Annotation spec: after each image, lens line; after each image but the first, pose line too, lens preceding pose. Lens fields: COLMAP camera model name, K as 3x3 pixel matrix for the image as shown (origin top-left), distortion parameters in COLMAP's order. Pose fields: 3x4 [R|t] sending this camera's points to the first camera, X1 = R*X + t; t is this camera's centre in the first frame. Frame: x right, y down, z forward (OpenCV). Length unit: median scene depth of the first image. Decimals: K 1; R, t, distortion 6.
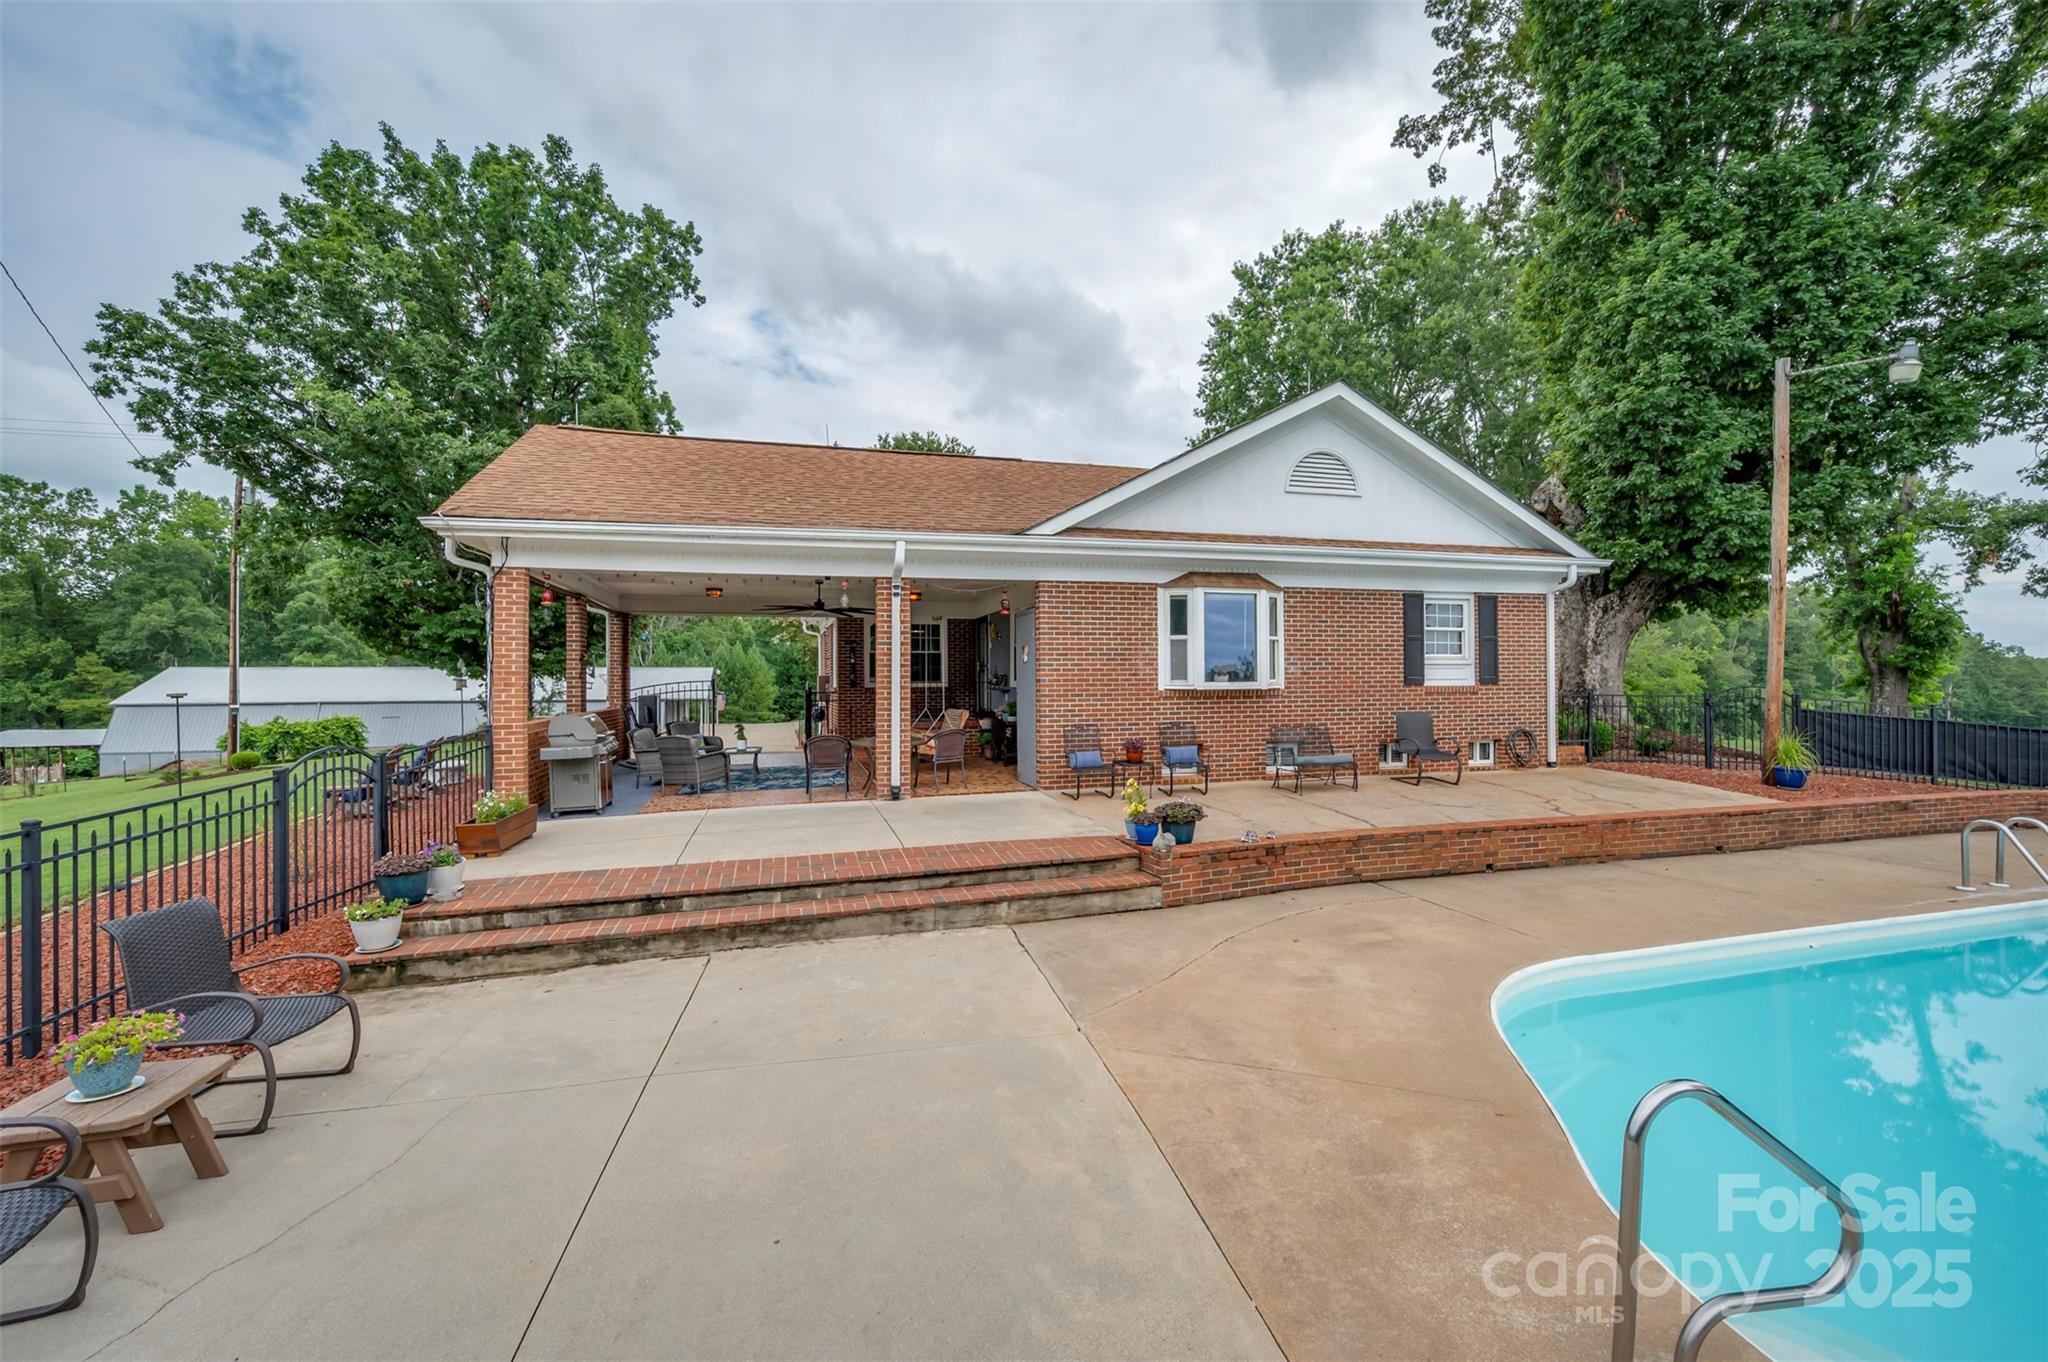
lens RADIAL K [[843.8, 0, 986.4], [0, 843.8, 684.4], [0, 0, 1]] dist [0.004940, 0.000356]
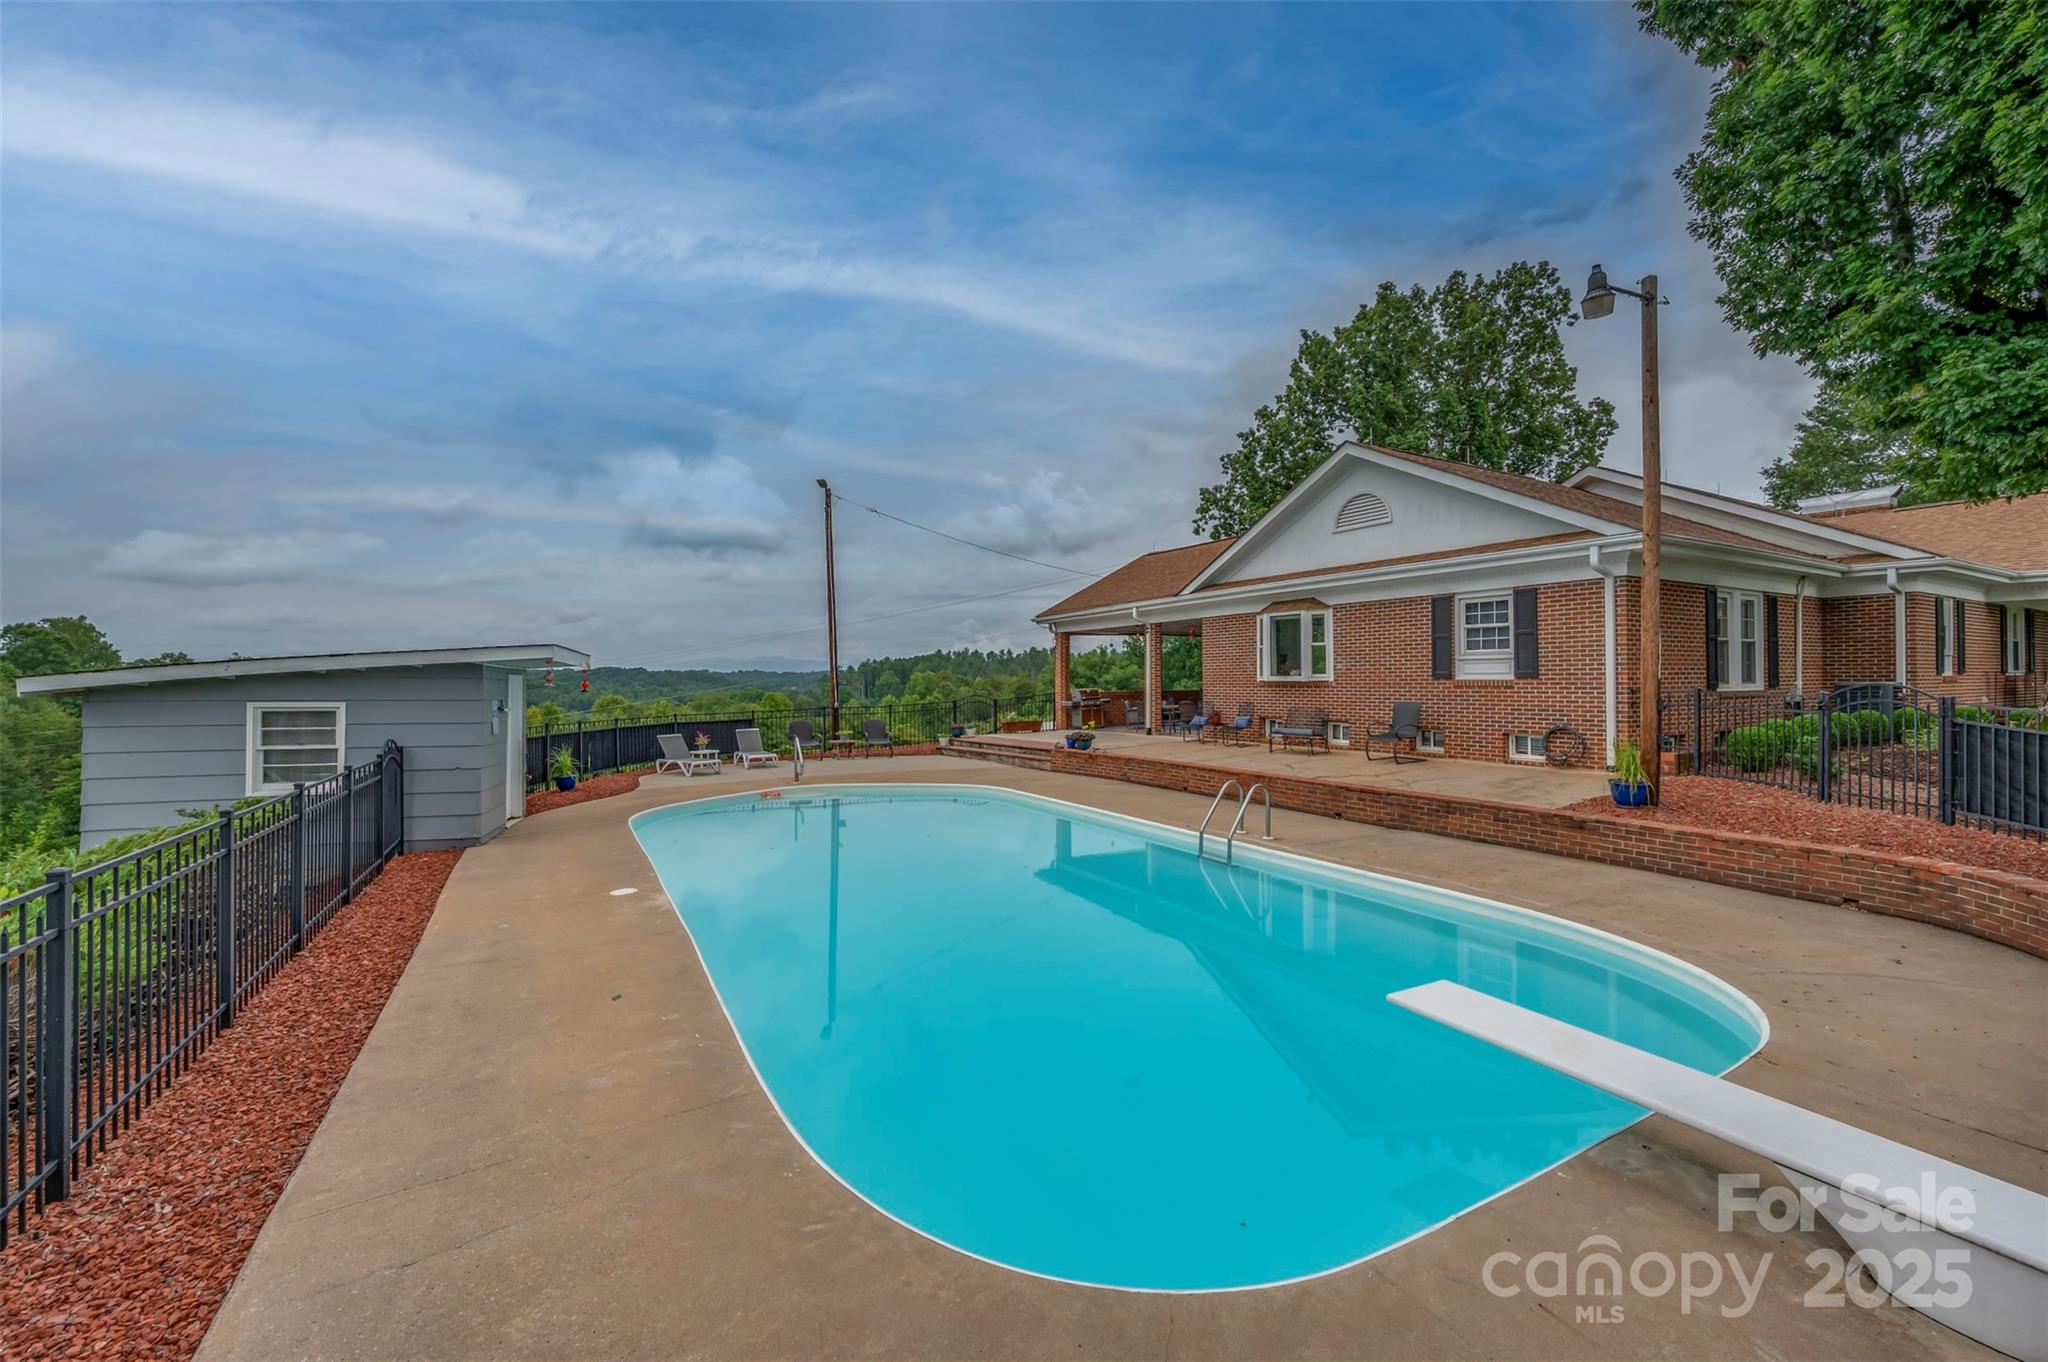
lens RADIAL K [[799.7, 0, 1032.2], [0, 799.7, 684.0], [0, 0, 1]] dist [-0.002070, 0.000094]
pose [[0.252897, 0.012233, -0.967416, 1.459618], [0.001430, 0.999914, 0.013018, -0.007729], [0.967492, -0.004675, 0.252858, 0.223661]]
